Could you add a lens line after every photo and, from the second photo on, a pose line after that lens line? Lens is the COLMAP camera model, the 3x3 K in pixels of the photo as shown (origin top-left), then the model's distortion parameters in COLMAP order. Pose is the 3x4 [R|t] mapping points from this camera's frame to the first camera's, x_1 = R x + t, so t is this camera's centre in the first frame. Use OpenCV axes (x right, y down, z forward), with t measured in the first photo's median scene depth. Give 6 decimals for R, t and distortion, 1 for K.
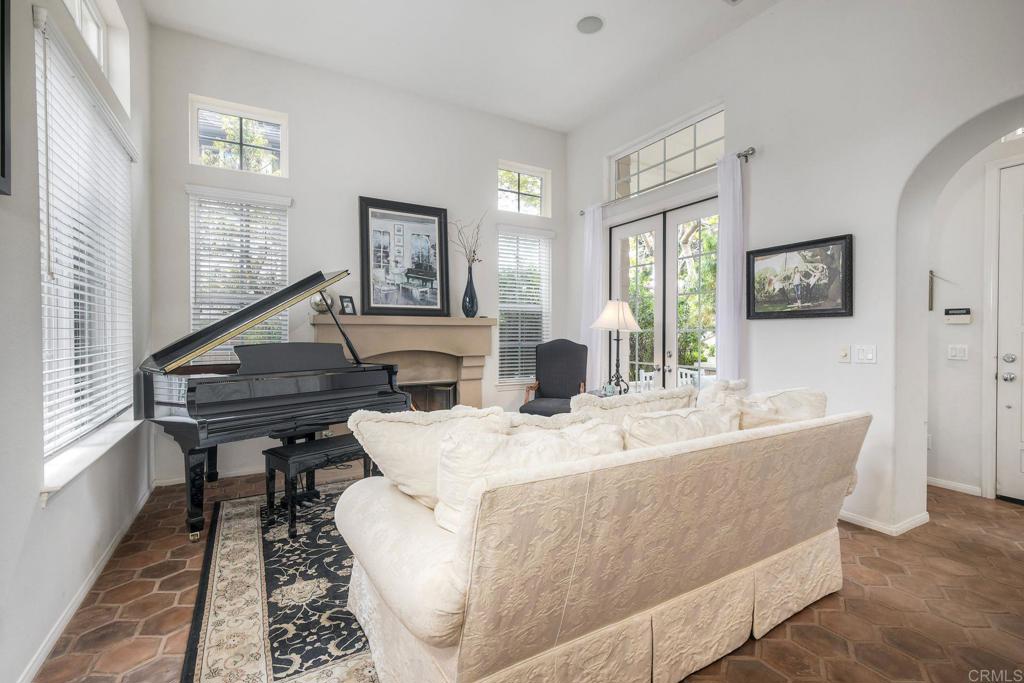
lens RADIAL K [[460.0, 0, 514.7], [0, 460.0, 339.5], [0, 0, 1]] dist [0.004389, 0.000180]
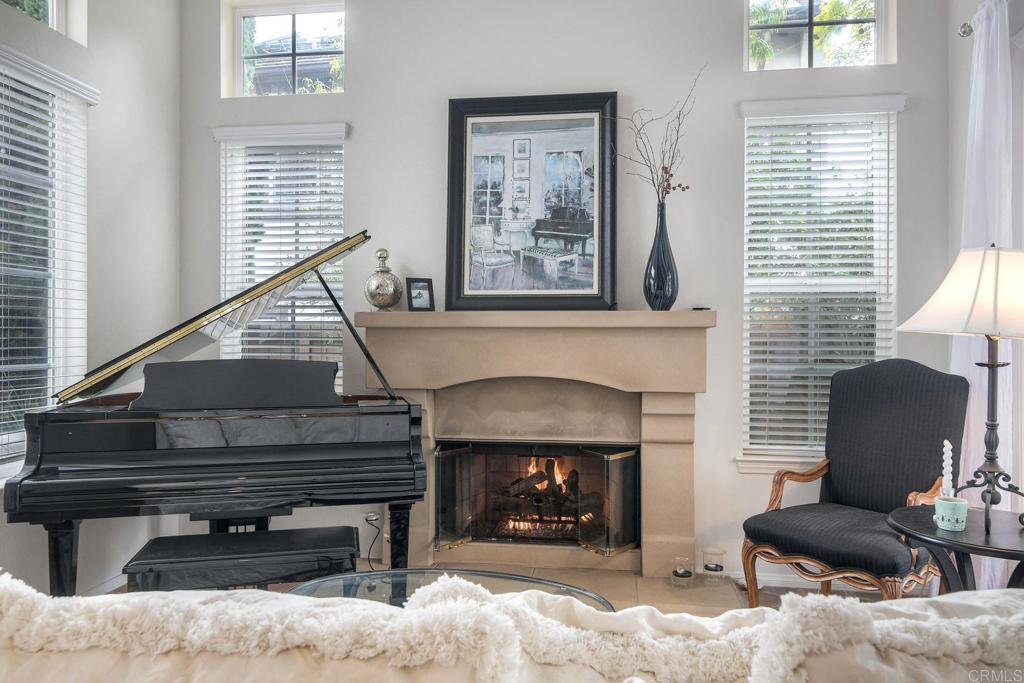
lens RADIAL K [[738.4, 0, 513.2], [0, 738.4, 336.2], [0, 0, 1]] dist [0.030034, -0.002319]
pose [[0.786659, -0.002052, -0.617385, 0.264205], [-0.010251, 0.999813, -0.016385, -0.007912], [0.617303, 0.019218, 0.786491, 0.322278]]
